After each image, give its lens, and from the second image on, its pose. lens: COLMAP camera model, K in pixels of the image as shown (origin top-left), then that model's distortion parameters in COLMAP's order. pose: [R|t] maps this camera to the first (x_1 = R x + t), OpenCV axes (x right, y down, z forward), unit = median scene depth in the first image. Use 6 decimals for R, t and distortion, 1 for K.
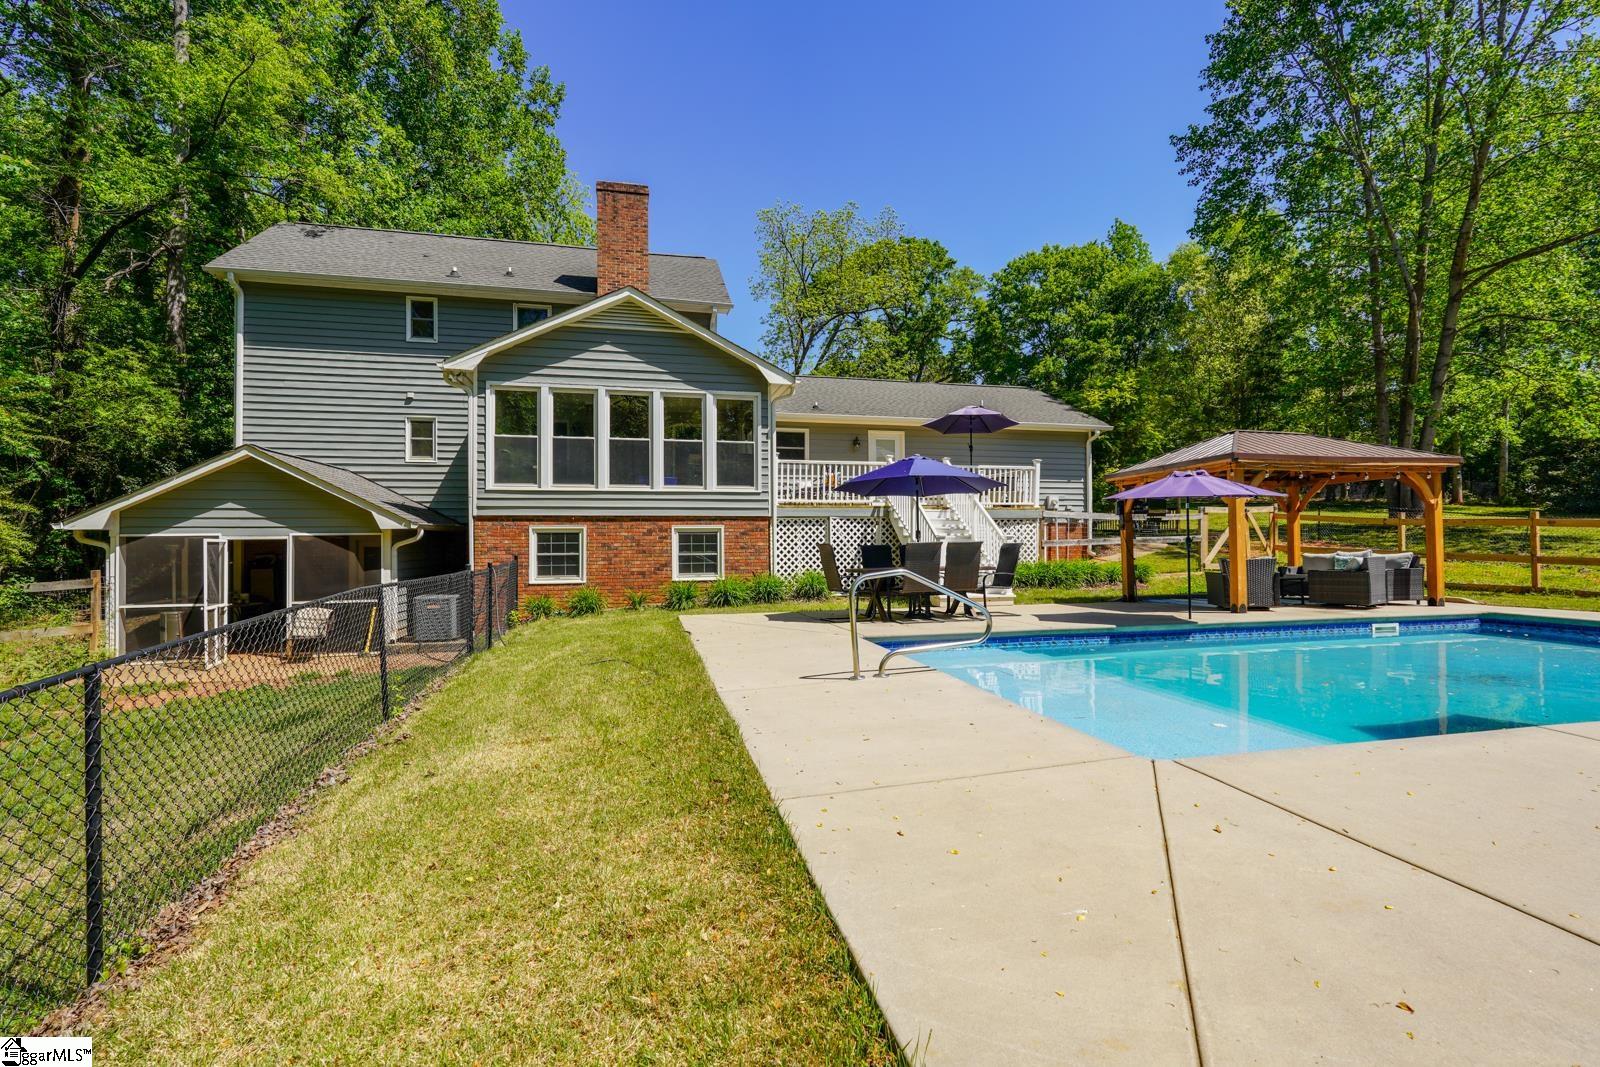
lens RADIAL K [[672.9, 0, 800.0], [0, 672.9, 533.5], [0, 0, 1]] dist [-0.000697, -0.000120]
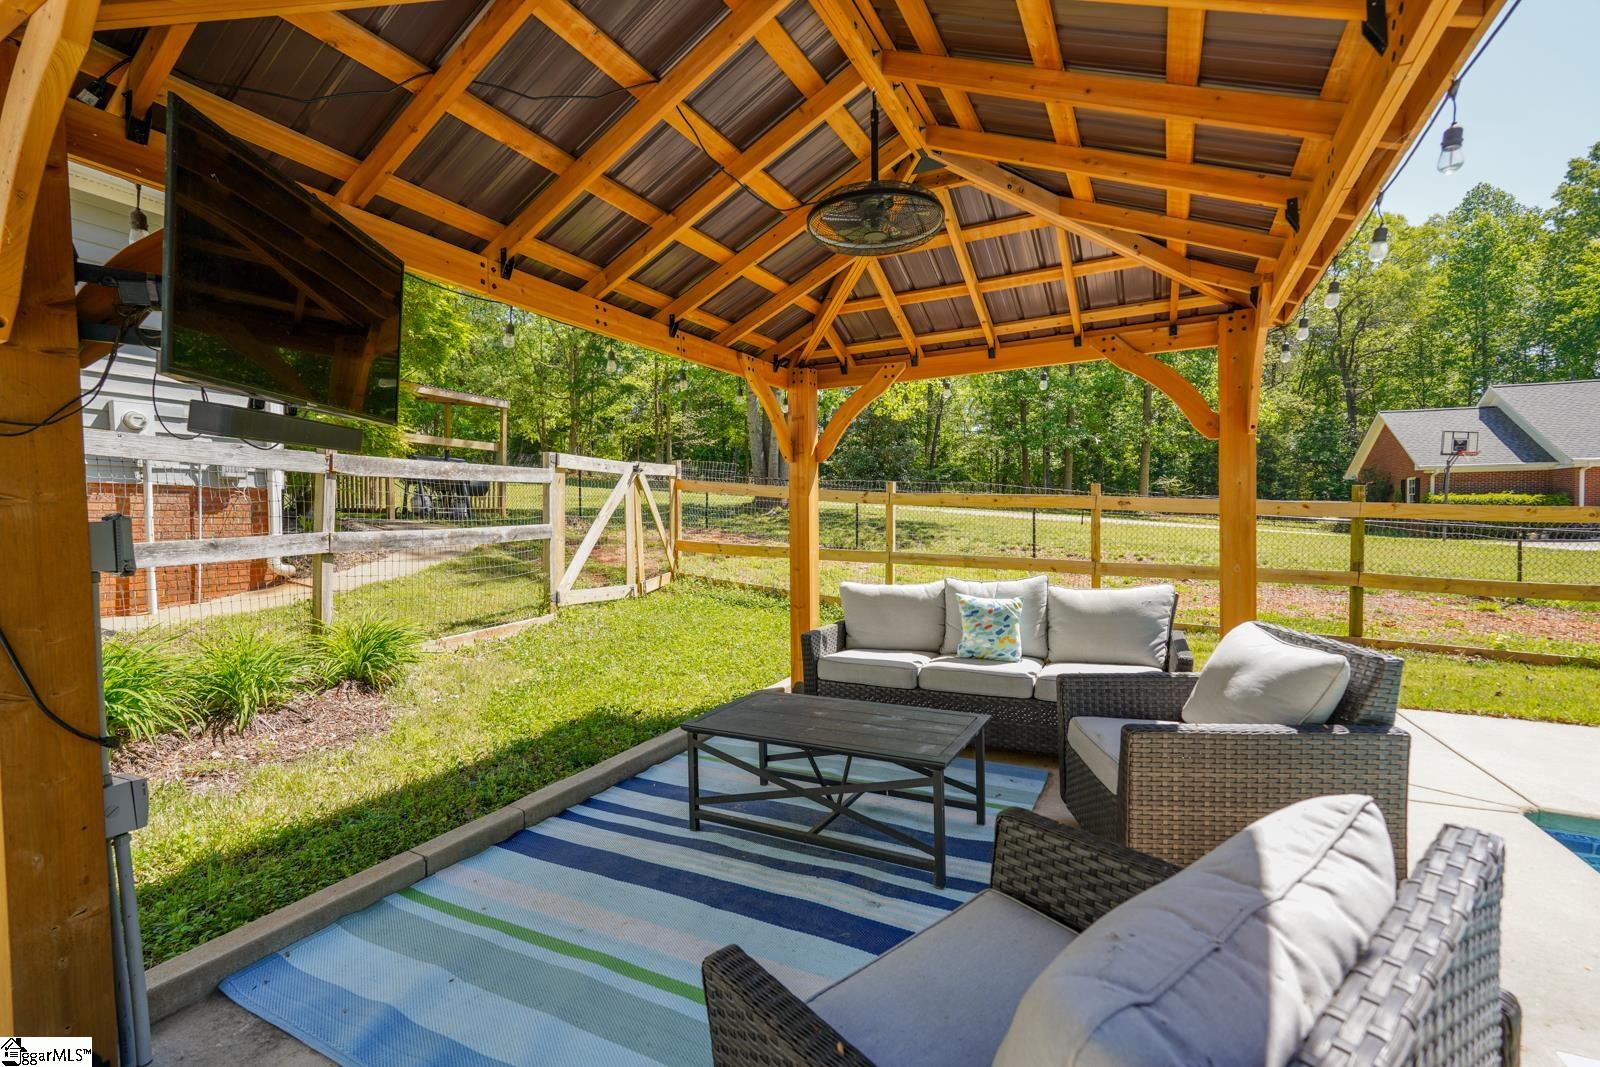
lens RADIAL K [[672.9, 0, 800.0], [0, 672.9, 533.5], [0, 0, 1]] dist [-0.000697, -0.000120]
pose [[0.606405, -0.019245, 0.794923, 0.346780], [-0.002754, 0.999650, 0.026303, -0.001556], [-0.795151, -0.018140, 0.606140, 0.601987]]
